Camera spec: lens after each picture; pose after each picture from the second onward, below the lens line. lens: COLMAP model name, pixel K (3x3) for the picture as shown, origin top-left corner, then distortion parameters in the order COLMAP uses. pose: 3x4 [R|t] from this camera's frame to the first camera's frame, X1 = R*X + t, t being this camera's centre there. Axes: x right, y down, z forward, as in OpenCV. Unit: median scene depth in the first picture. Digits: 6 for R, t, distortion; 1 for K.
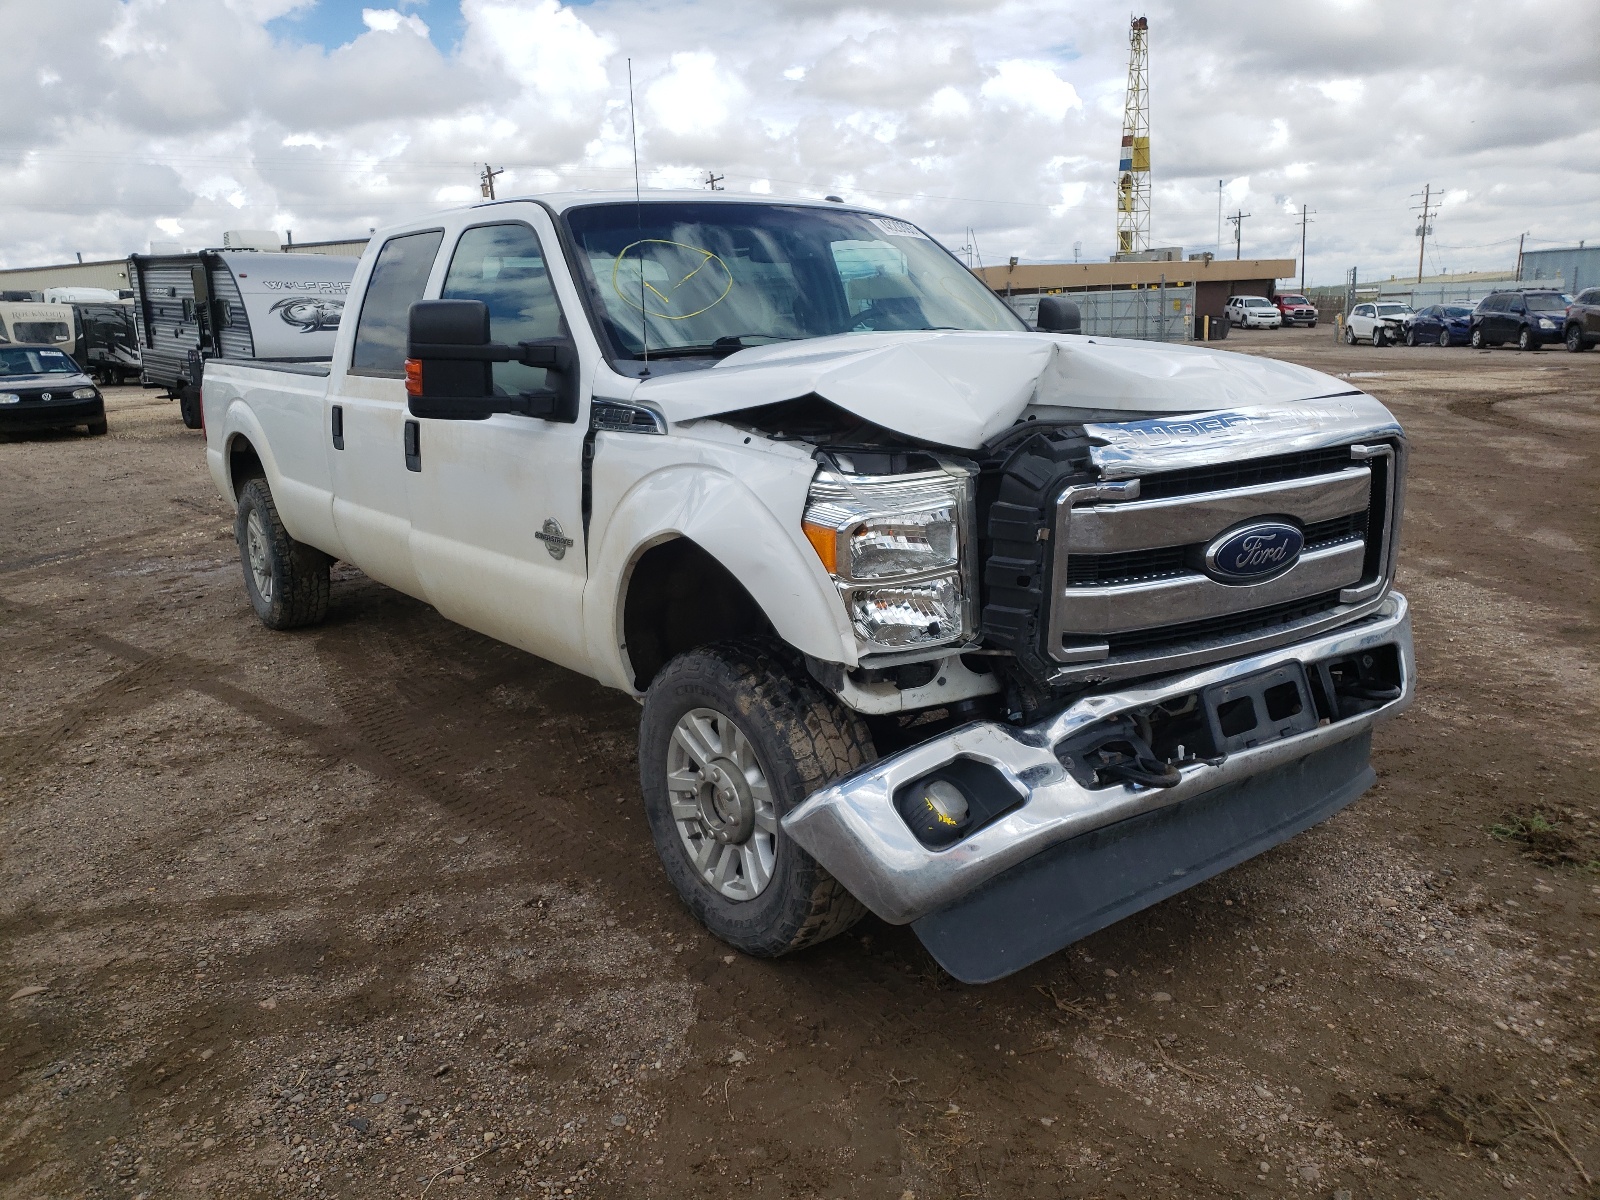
lens RADIAL K [[1231.9, 0, 807.5], [0, 1231.9, 599.1], [0, 0, 1]] dist [0.106966, -0.116922]
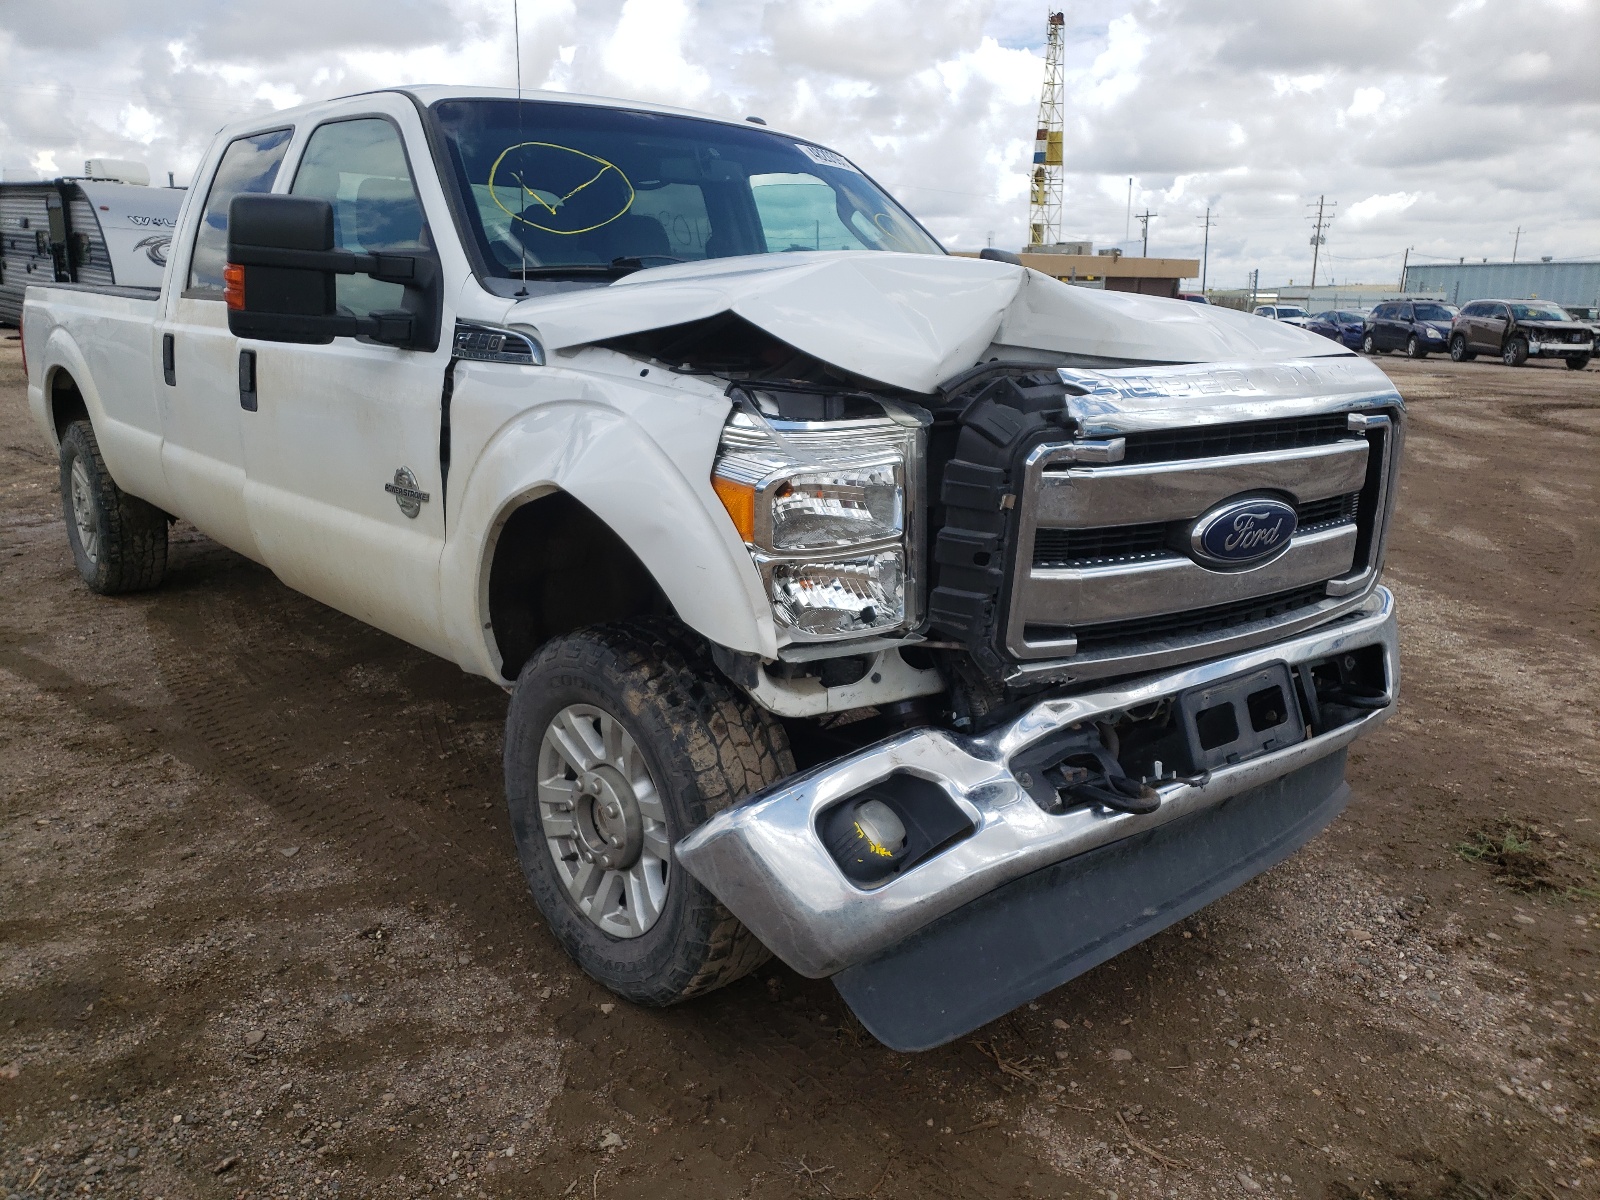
lens RADIAL K [[1231.9, 0, 807.5], [0, 1231.9, 599.1], [0, 0, 1]] dist [0.106966, -0.116922]
pose [[0.996727, 0.026617, 0.076333, -0.001008], [-0.027772, 0.999515, 0.014105, 0.003341], [-0.075920, -0.016179, 0.996983, 0.172243]]
